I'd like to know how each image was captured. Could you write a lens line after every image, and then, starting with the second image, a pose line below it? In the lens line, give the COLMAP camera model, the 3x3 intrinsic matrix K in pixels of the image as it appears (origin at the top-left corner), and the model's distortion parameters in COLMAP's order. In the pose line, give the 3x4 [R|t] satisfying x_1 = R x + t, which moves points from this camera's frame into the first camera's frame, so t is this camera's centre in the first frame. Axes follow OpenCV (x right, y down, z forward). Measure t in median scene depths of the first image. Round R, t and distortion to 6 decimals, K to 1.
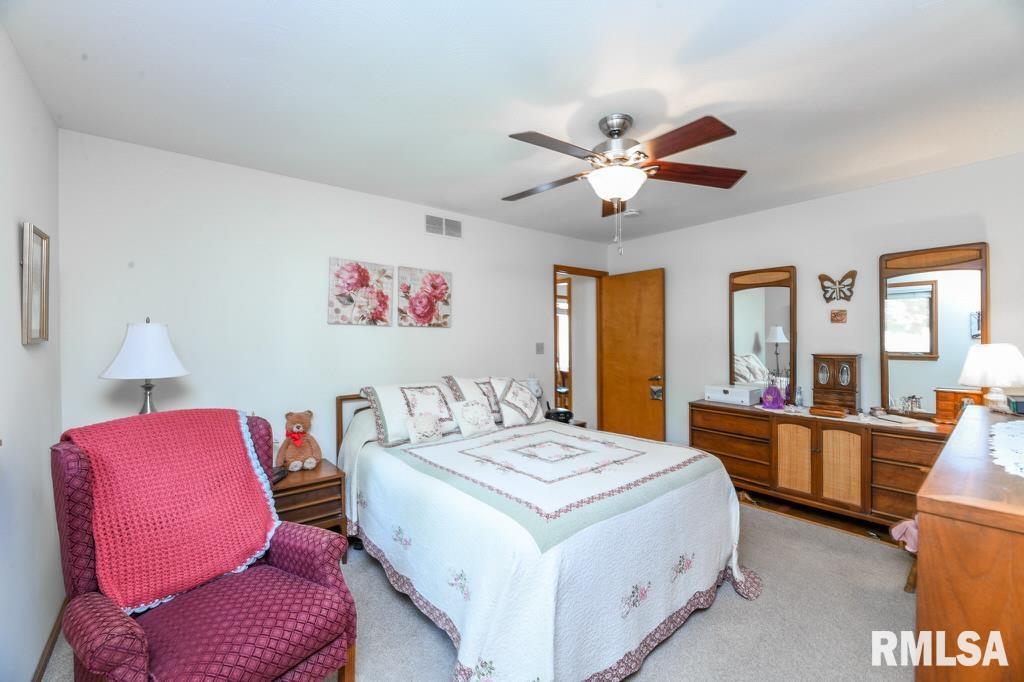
lens RADIAL K [[434.3, 0, 509.4], [0, 434.3, 338.3], [0, 0, 1]] dist [-0.000954, -0.000686]
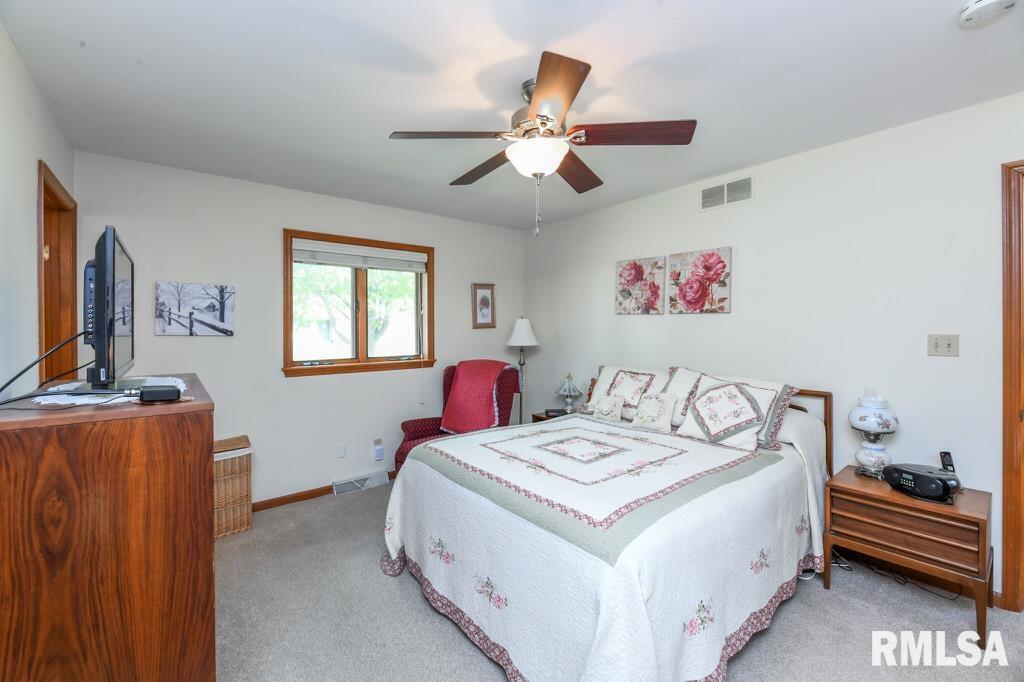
lens RADIAL K [[423.4, 0, 497.6], [0, 423.4, 325.3], [0, 0, 1]] dist [-0.000343, -0.000301]
pose [[-0.047661, 0.004943, -0.998851, 0.784899], [0.009099, 0.999948, 0.004514, -0.009806], [0.998822, -0.008873, -0.047703, 0.668414]]
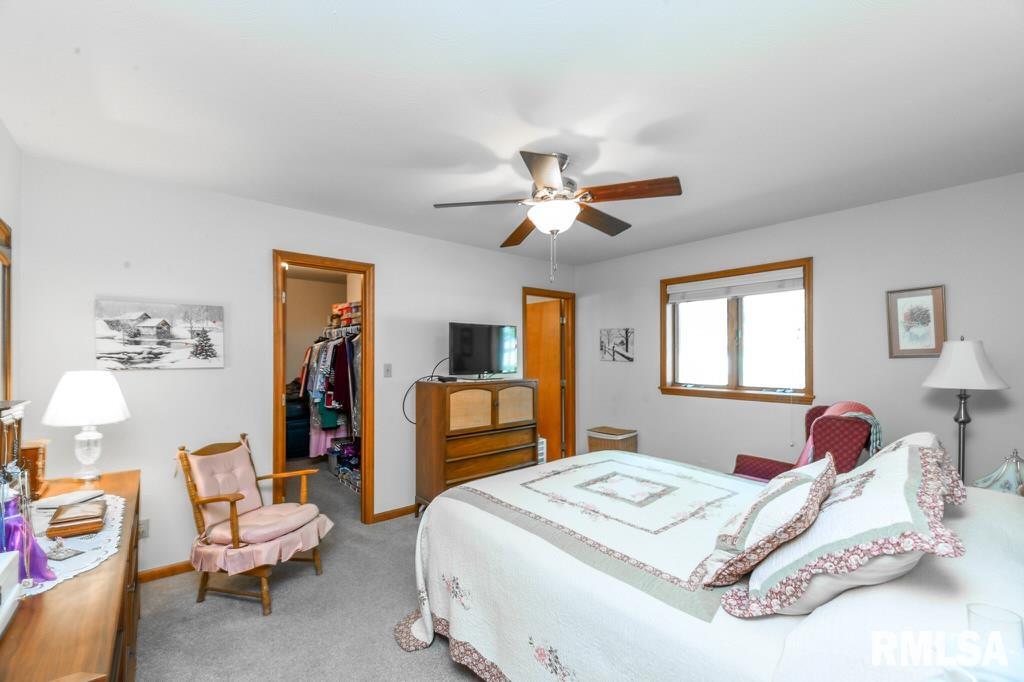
lens RADIAL K [[410.5, 0, 512.3], [0, 410.5, 341.7], [0, 0, 1]] dist [-0.000487, -0.000206]
pose [[-0.999871, 0.010179, -0.012401, 0.255481], [0.010679, 0.999104, -0.040944, -0.000723], [0.011973, -0.041071, -0.999084, 1.413842]]
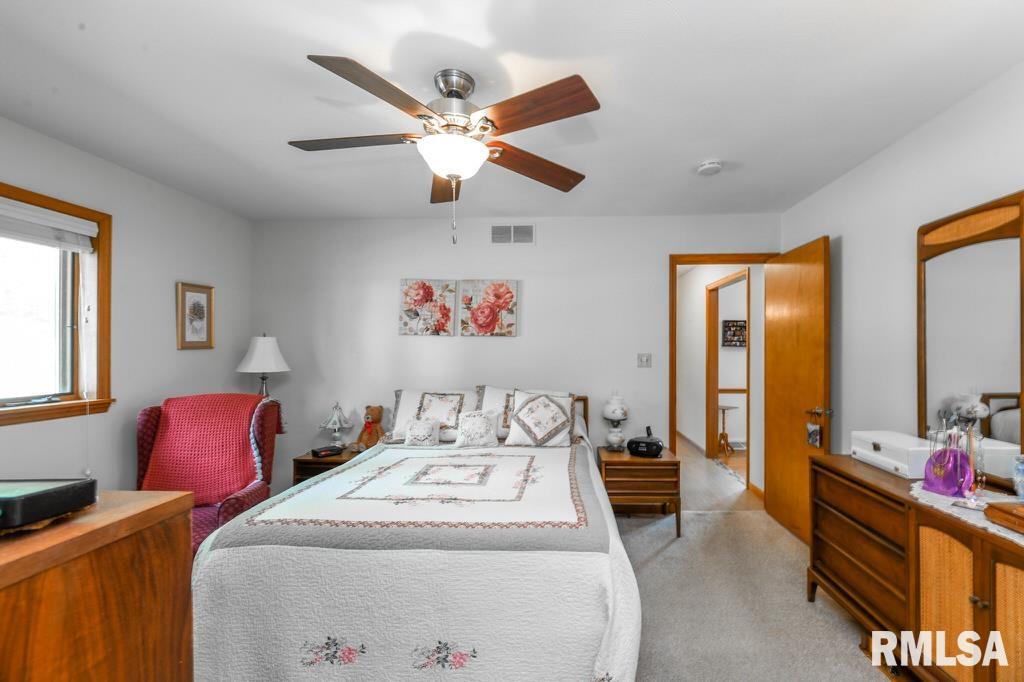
lens RADIAL K [[436.9, 0, 544.5], [0, 436.9, 348.1], [0, 0, 1]] dist [-0.001193, -0.000432]
pose [[0.739060, 0.004183, -0.673626, 0.644965], [-0.004140, 0.999990, 0.001667, -0.001018], [0.673626, 0.001557, 0.739070, 0.357061]]
